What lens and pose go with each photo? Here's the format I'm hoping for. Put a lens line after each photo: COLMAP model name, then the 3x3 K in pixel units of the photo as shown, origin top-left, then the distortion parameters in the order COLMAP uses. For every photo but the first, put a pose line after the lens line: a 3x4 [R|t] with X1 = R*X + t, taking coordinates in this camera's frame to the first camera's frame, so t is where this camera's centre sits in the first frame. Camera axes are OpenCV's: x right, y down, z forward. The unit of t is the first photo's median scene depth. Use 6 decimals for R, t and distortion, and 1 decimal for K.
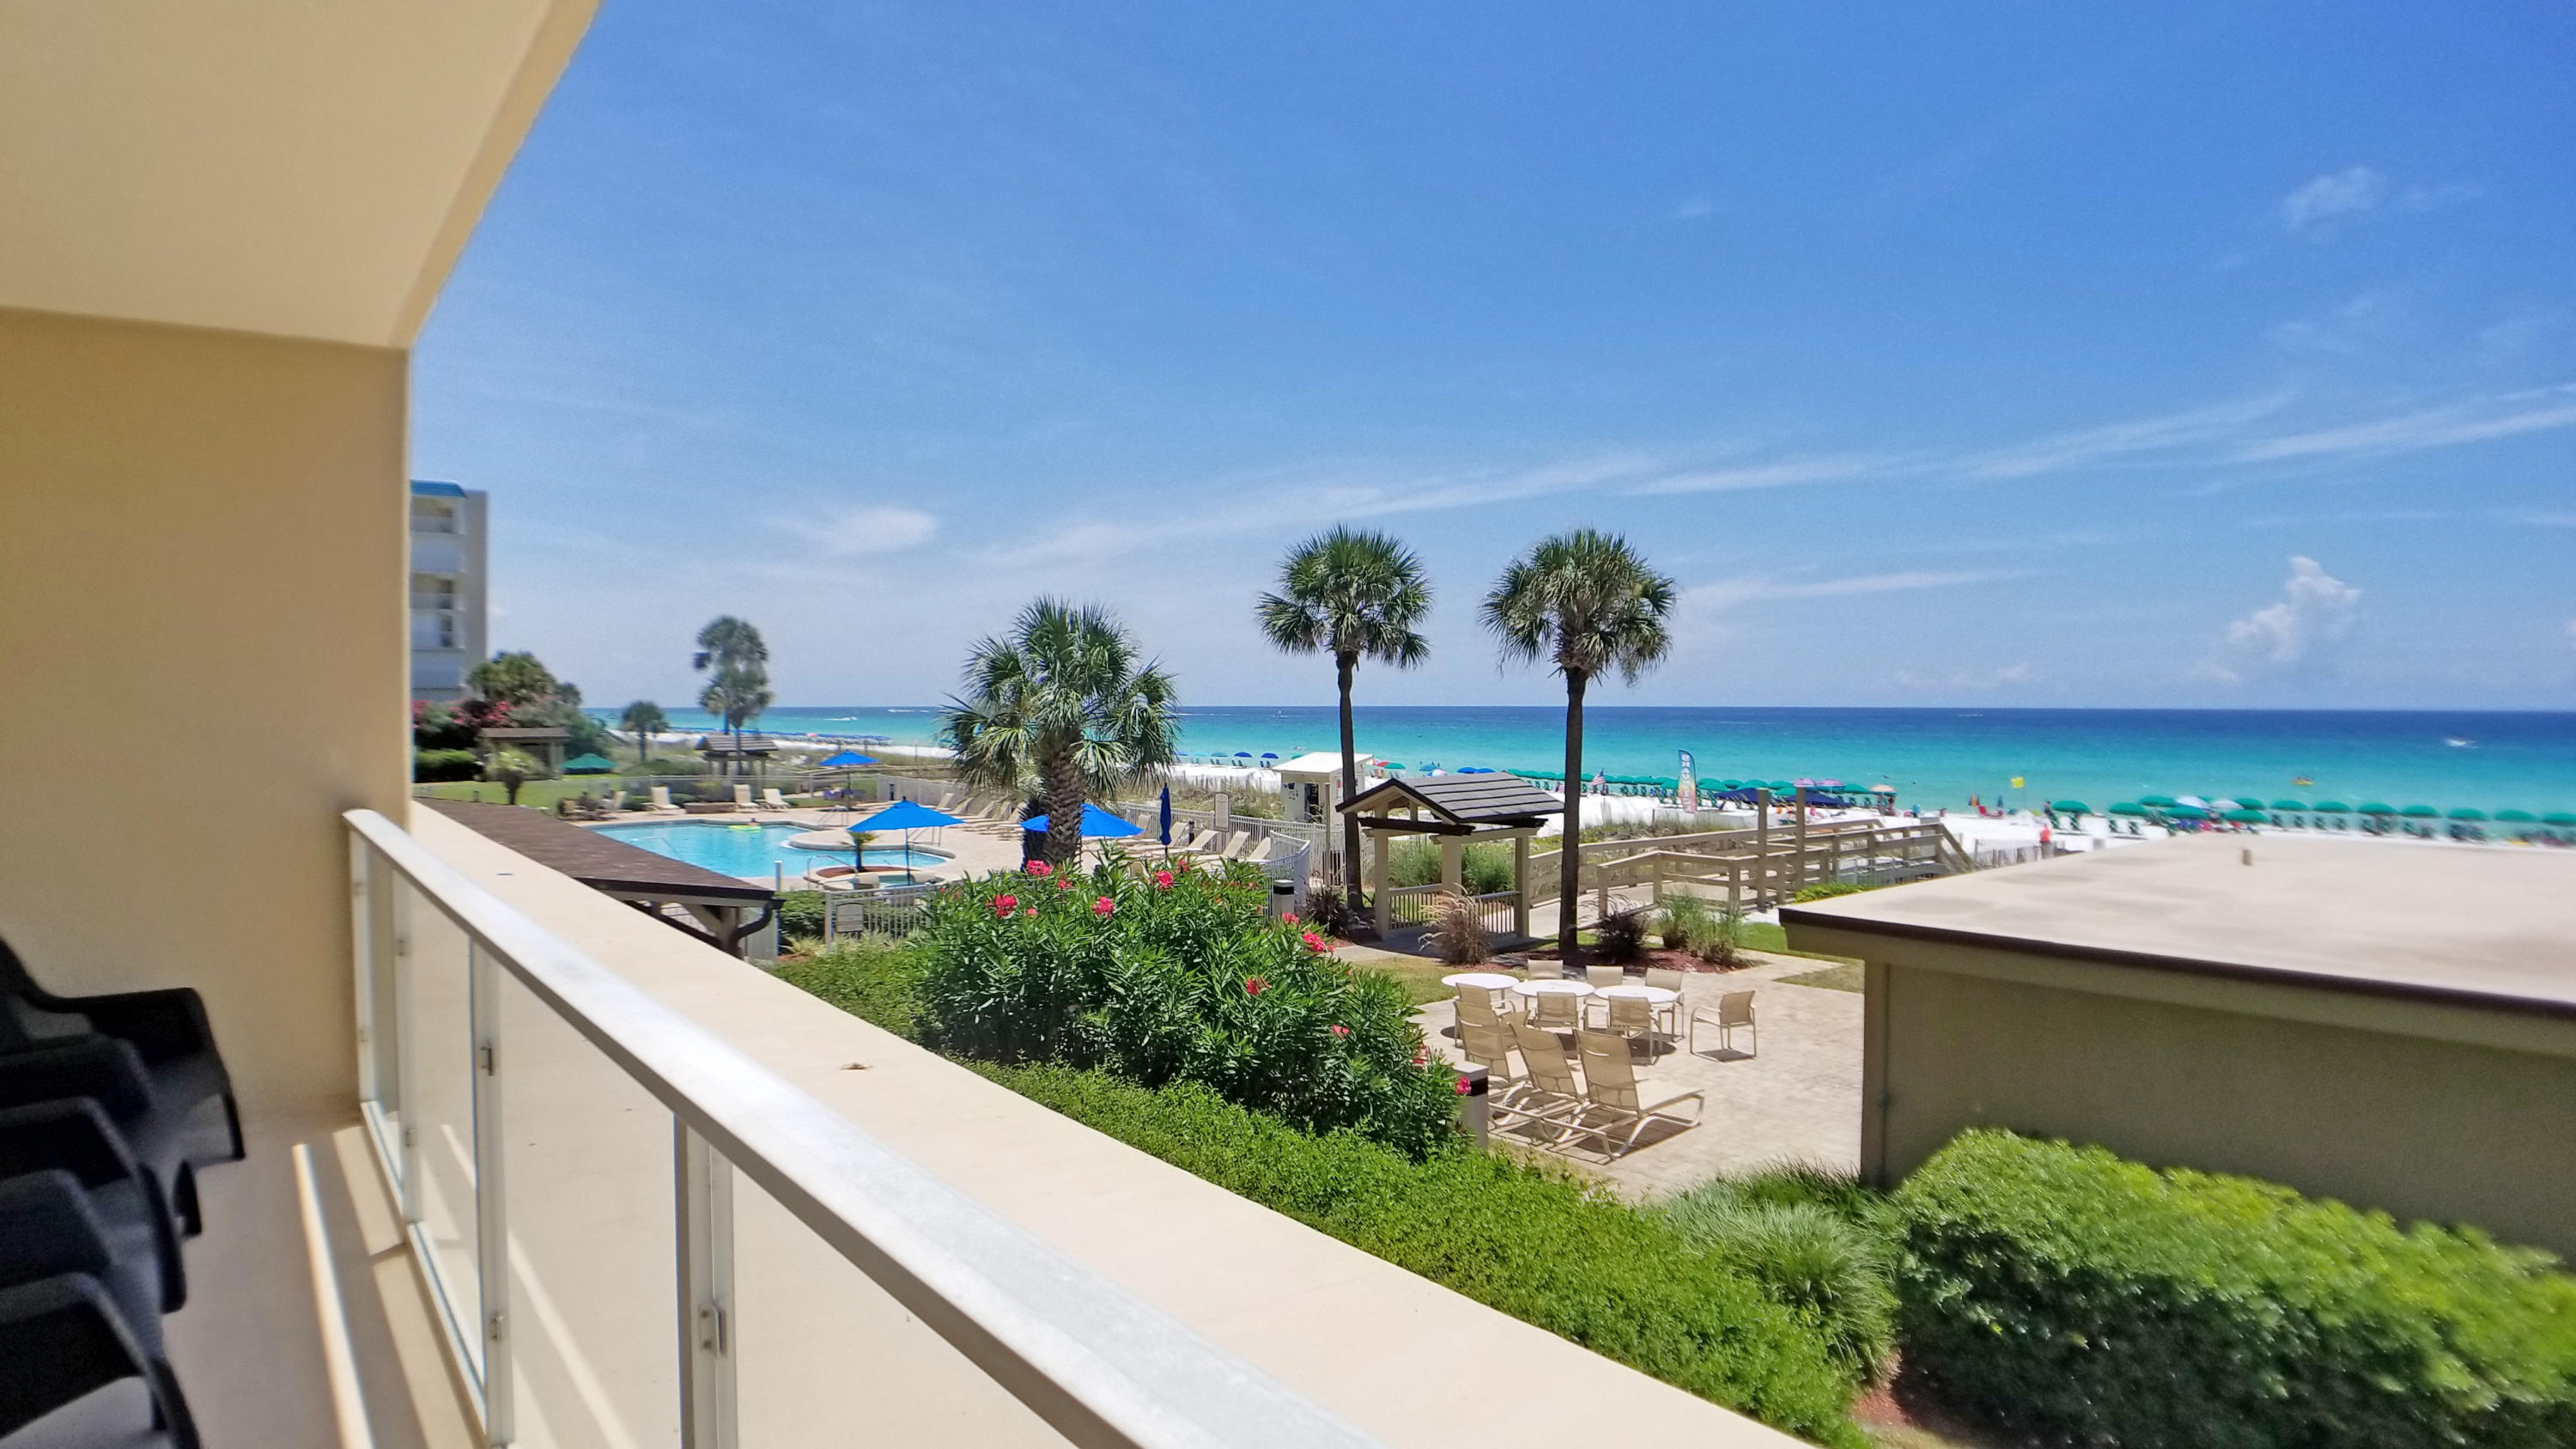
lens RADIAL K [[1420.1, 0, 1236.4], [0, 1420.1, 712.2], [0, 0, 1]] dist [-0.103928, 0.013298]
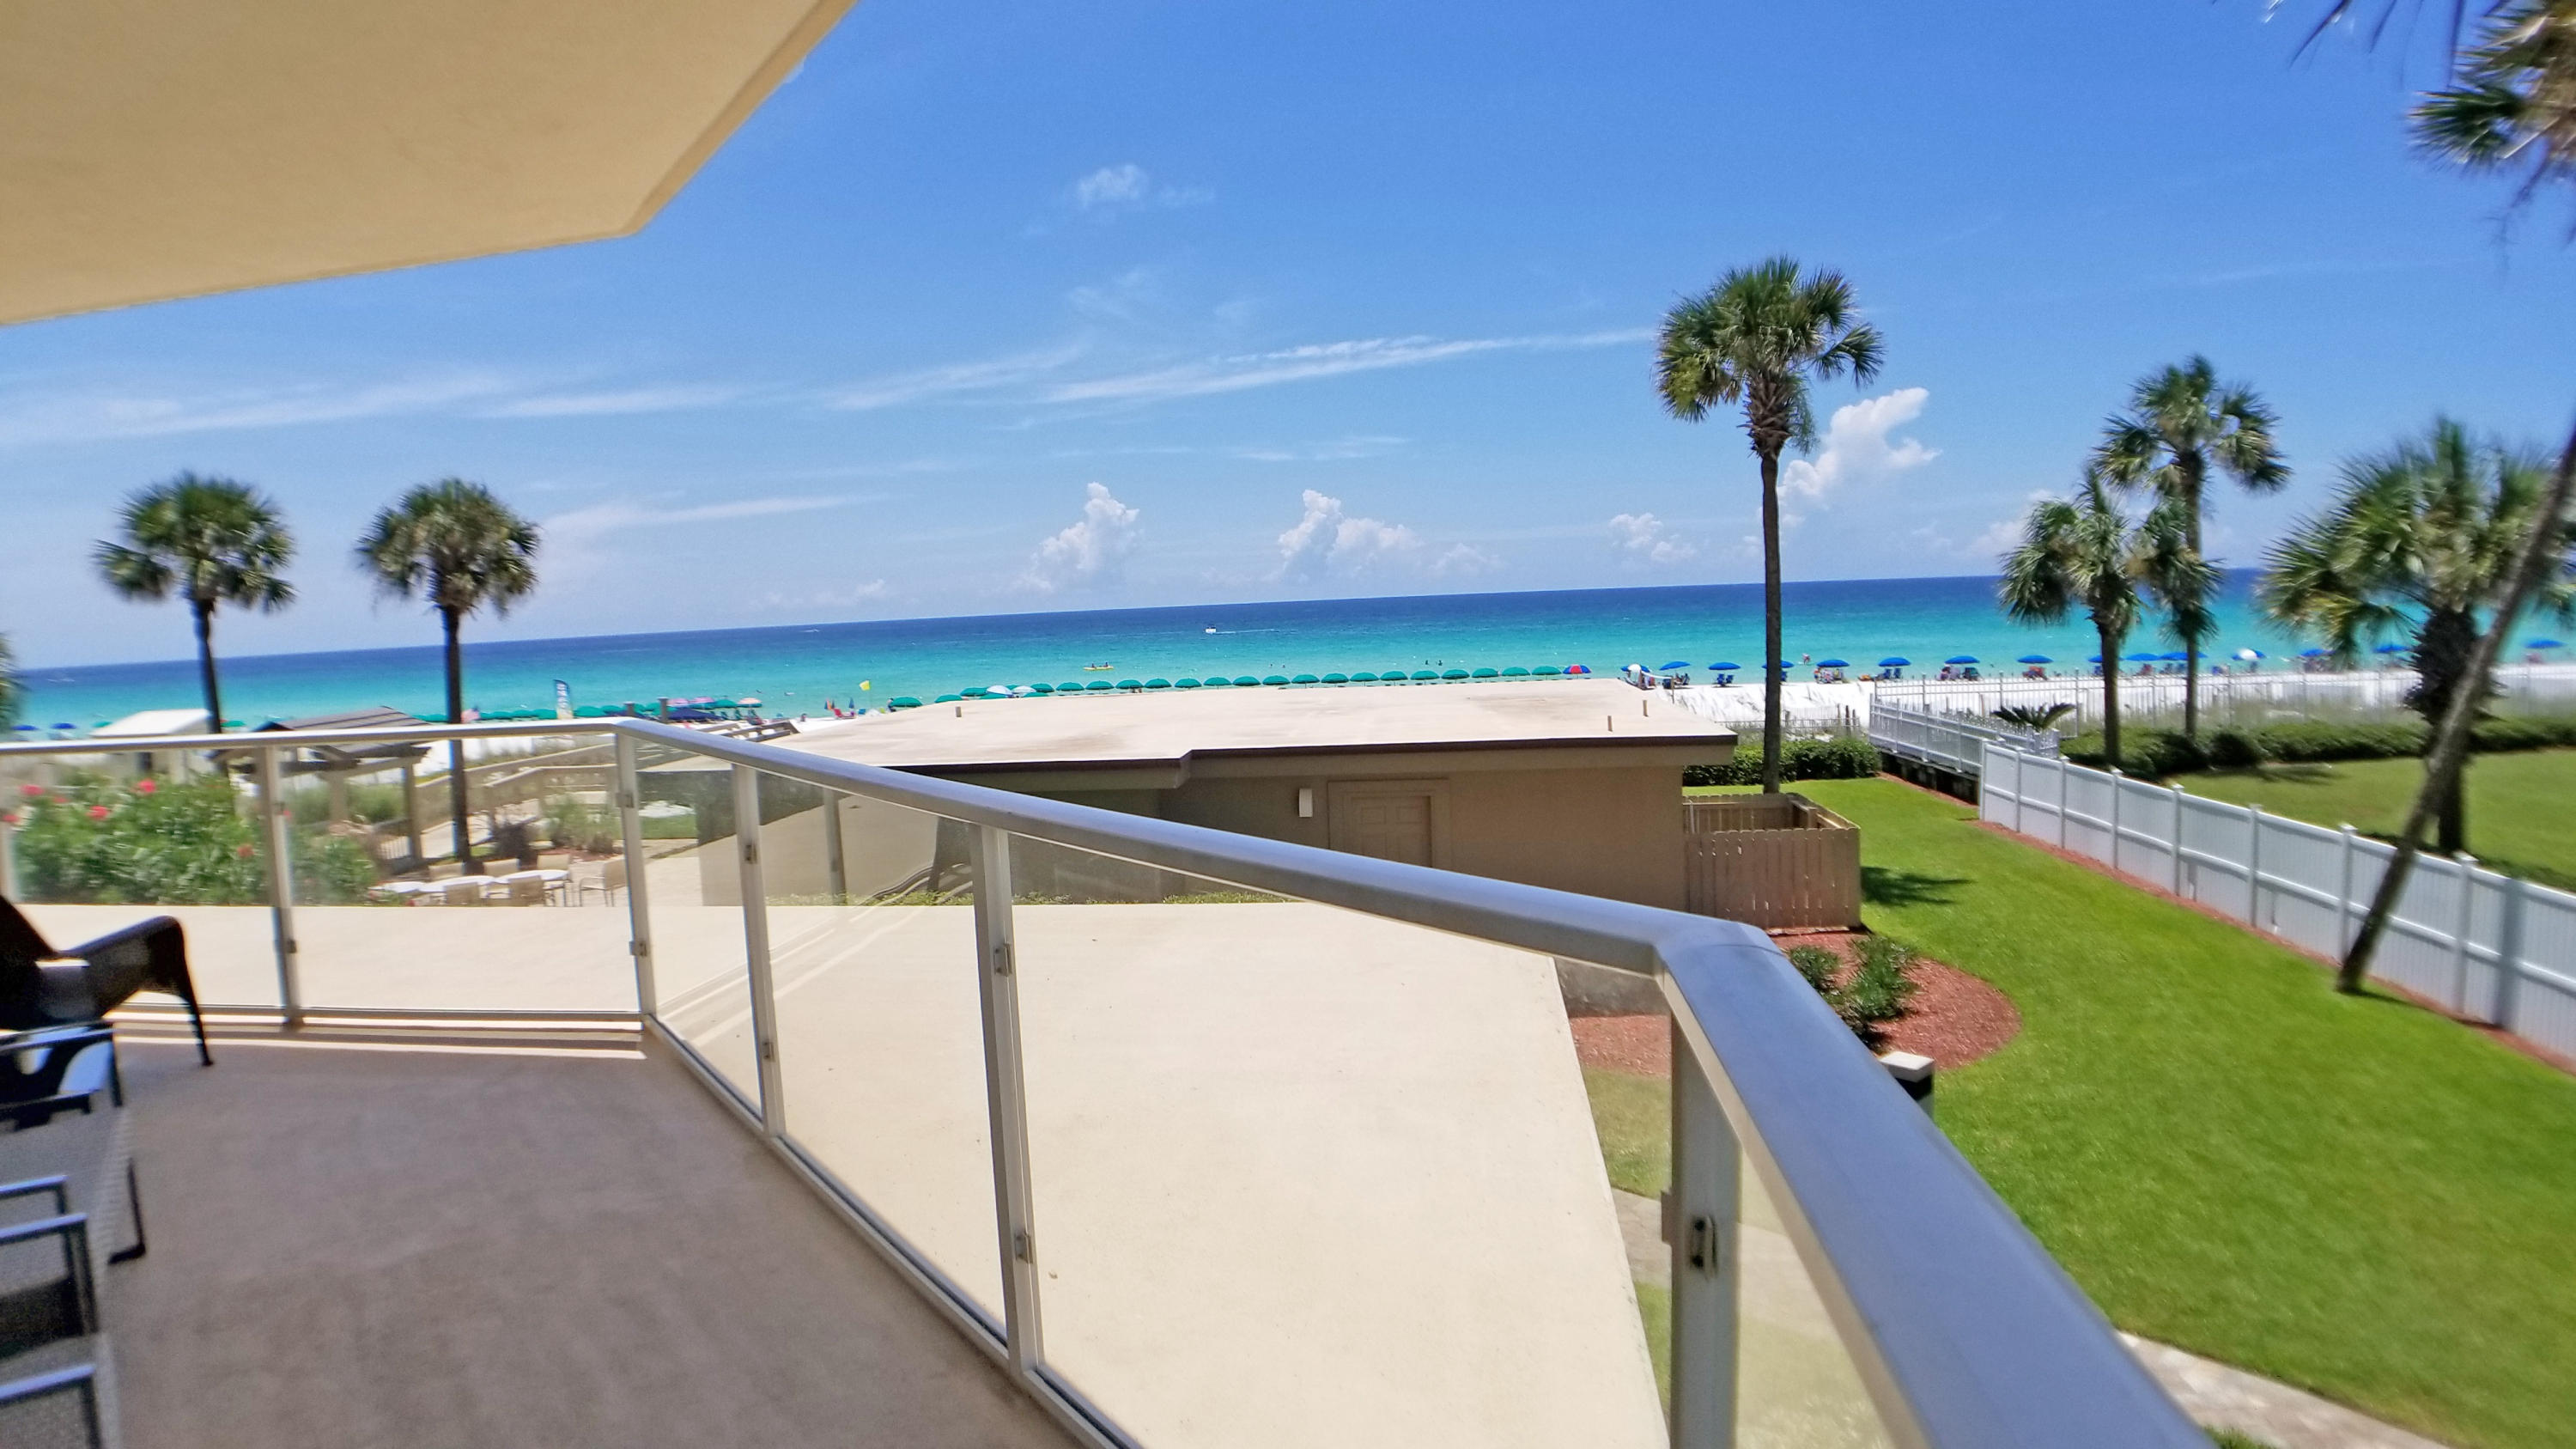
lens RADIAL K [[1450.8, 0, 1249.1], [0, 1450.8, 670.5], [0, 0, 1]] dist [-0.124964, 0.025786]
pose [[0.721315, -0.070586, 0.689000, -0.048933], [0.054682, 0.997492, 0.044942, 0.002963], [-0.690445, 0.005259, 0.723366, -0.166852]]
